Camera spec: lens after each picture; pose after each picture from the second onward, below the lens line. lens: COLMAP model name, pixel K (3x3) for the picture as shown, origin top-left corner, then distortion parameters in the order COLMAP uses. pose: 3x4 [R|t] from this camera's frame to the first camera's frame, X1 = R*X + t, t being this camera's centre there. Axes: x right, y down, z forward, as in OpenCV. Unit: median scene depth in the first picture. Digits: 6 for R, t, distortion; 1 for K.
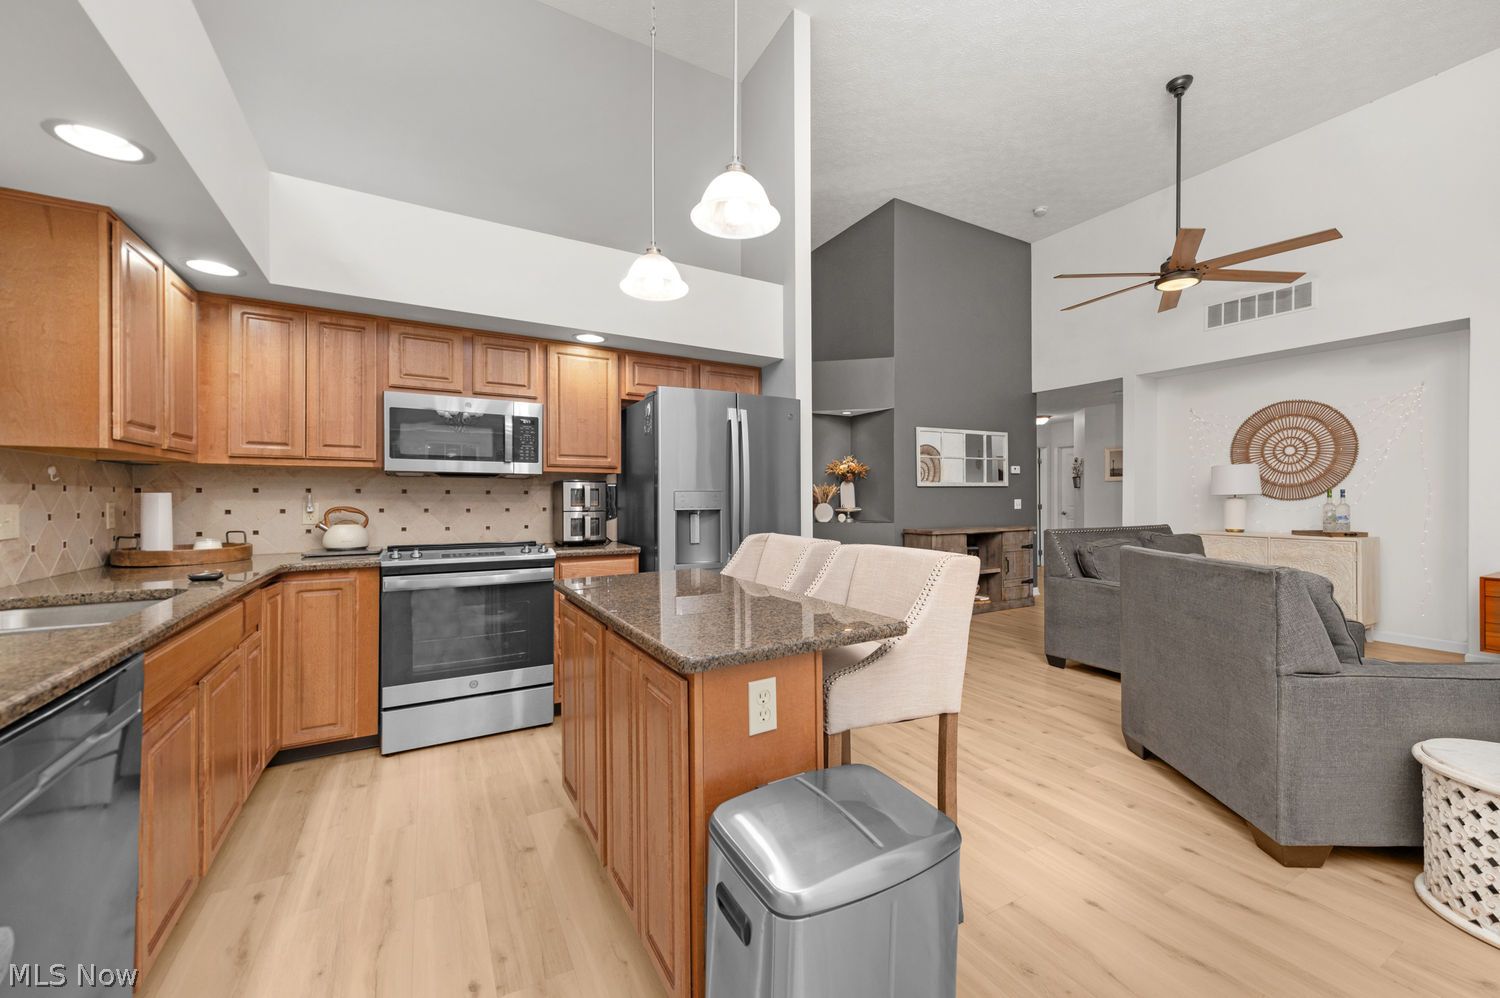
lens RADIAL K [[606.8, 0, 750.0], [0, 606.8, 499.0], [0, 0, 1]] dist [0.002664, -0.000035]
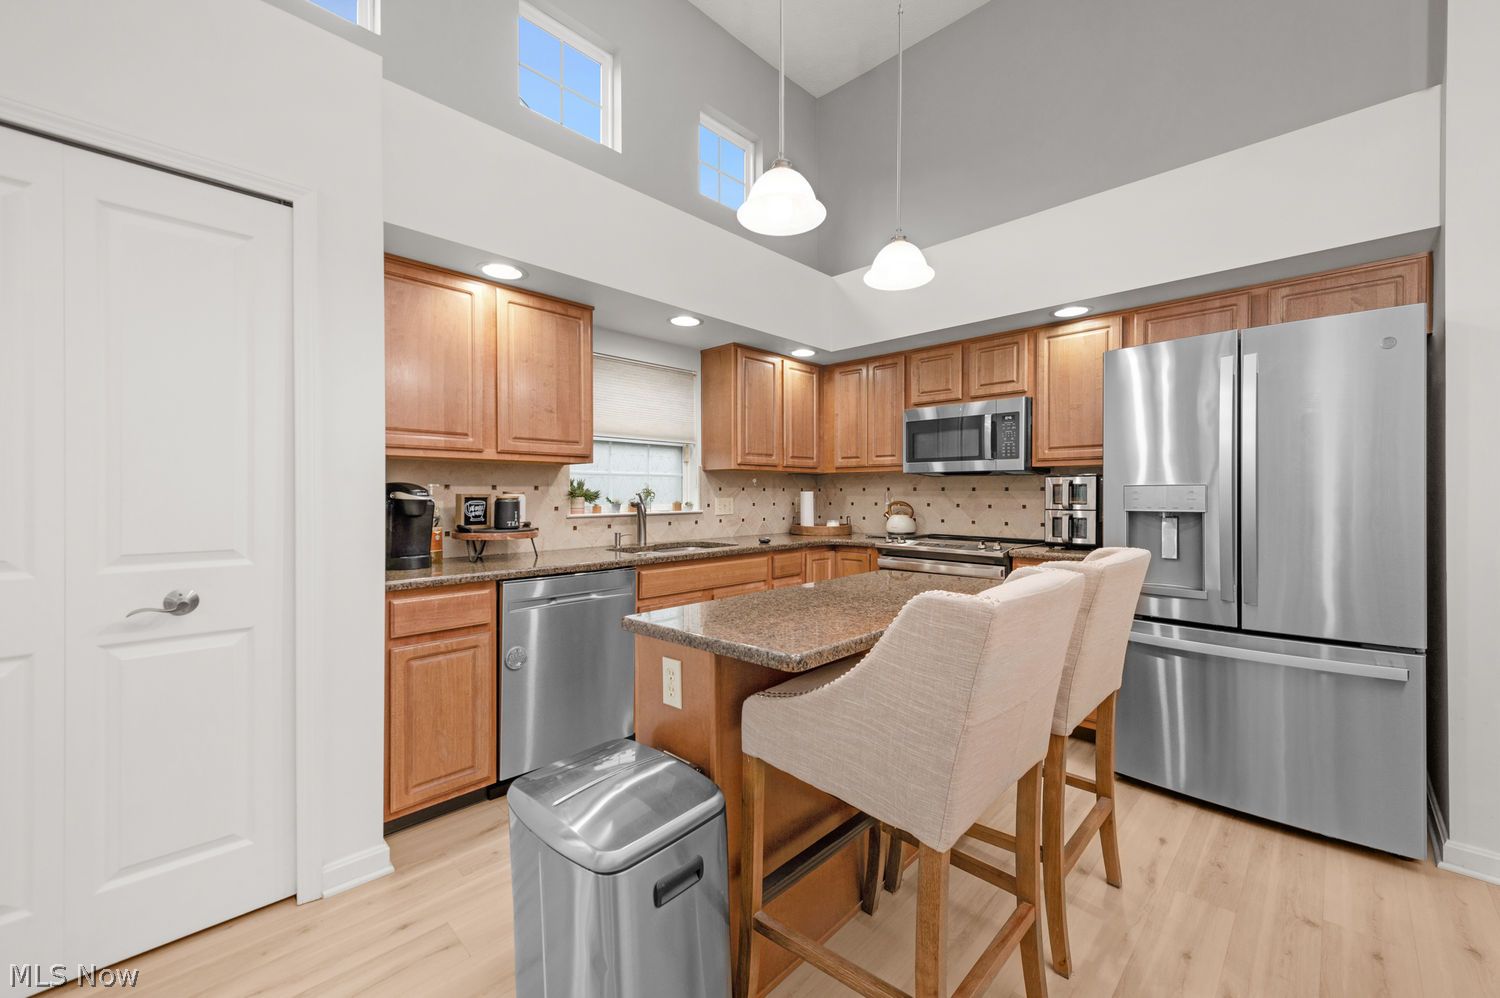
lens RADIAL K [[593.4, 0, 769.6], [0, 593.4, 493.8], [0, 0, 1]] dist [0.007724, -0.000095]
pose [[0.267484, -0.001009, -0.963562, 0.520376], [-0.000570, 0.999999, -0.001205, -0.001754], [0.963562, 0.000872, 0.267483, 0.409127]]
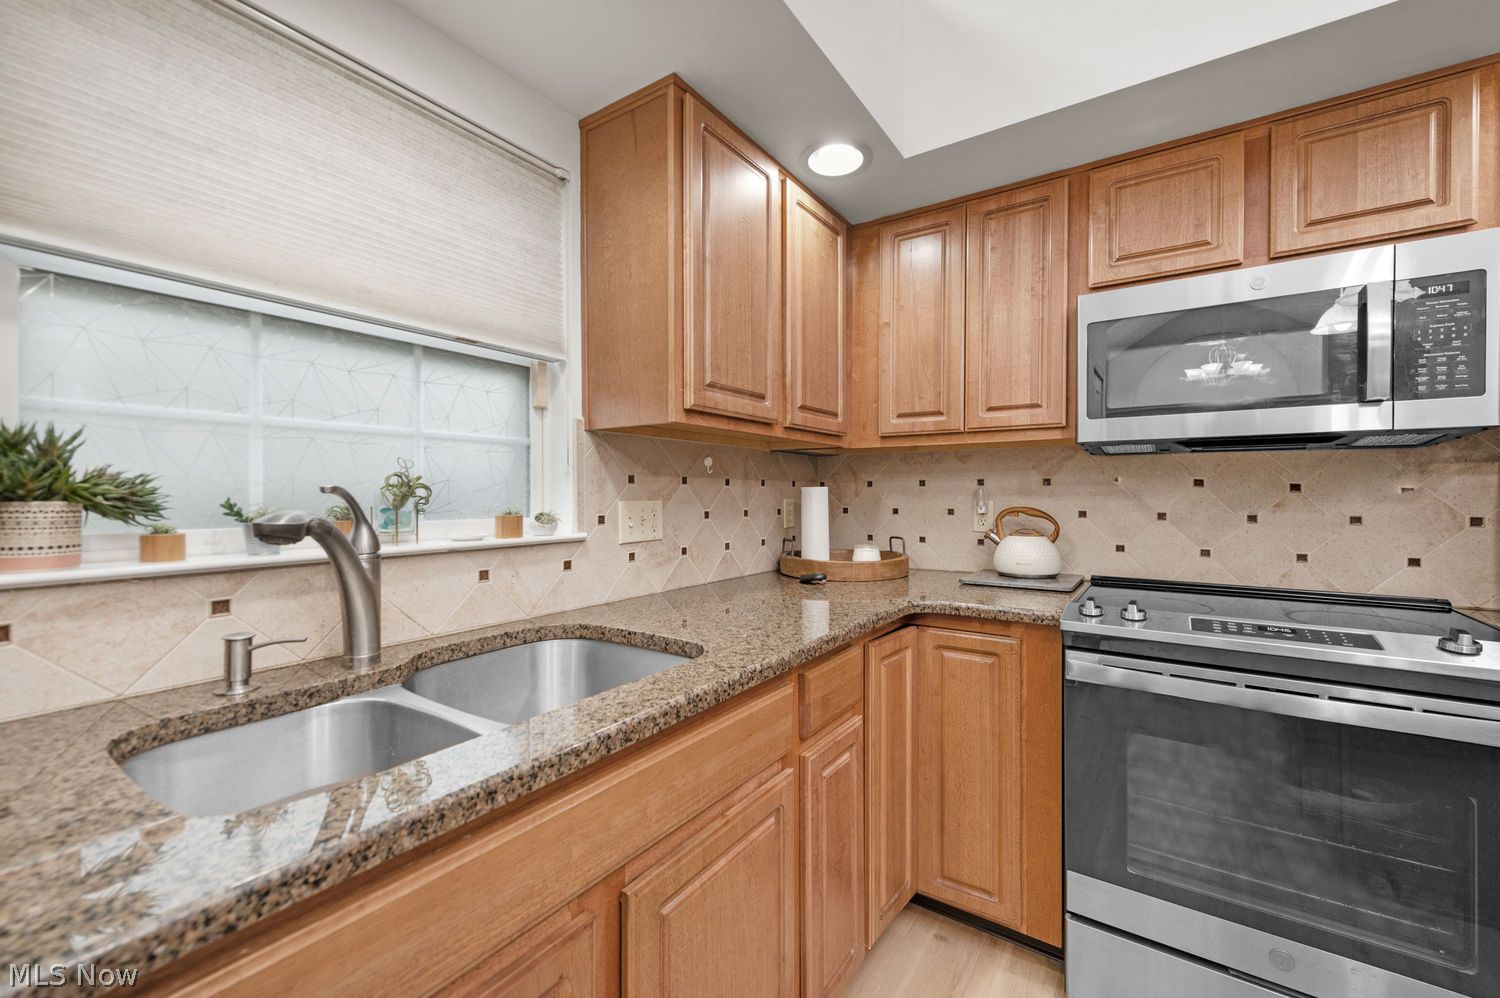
lens RADIAL K [[585.8, 0, 796.4], [0, 585.8, 491.8], [0, 0, 1]] dist [0.012676, -0.000066]
pose [[0.479825, -0.002690, -0.877360, -0.265953], [-0.001813, 0.999990, -0.004058, -0.000326], [0.877362, 0.003538, 0.479815, 0.536219]]
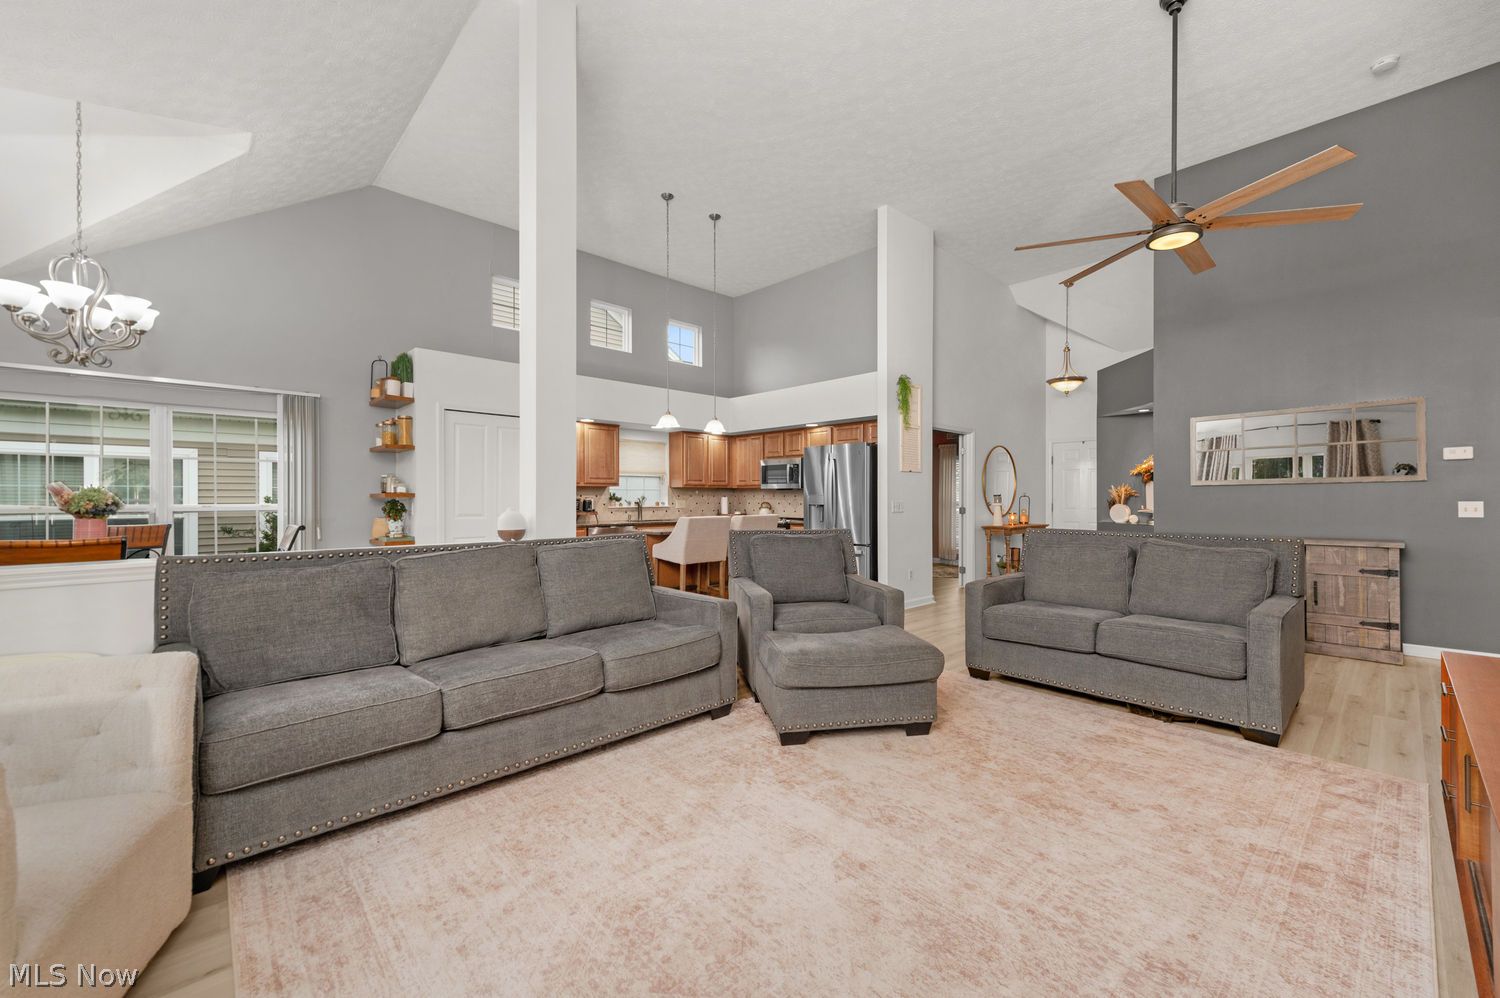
lens RADIAL K [[579.8, 0, 767.3], [0, 579.8, 497.2], [0, 0, 1]] dist [0.007226, -0.002596]
pose [[0.228824, -0.001208, -0.973467, 1.992720], [-0.001207, 0.999998, -0.001525, -0.004946], [0.973467, 0.001524, 0.228823, 0.438583]]
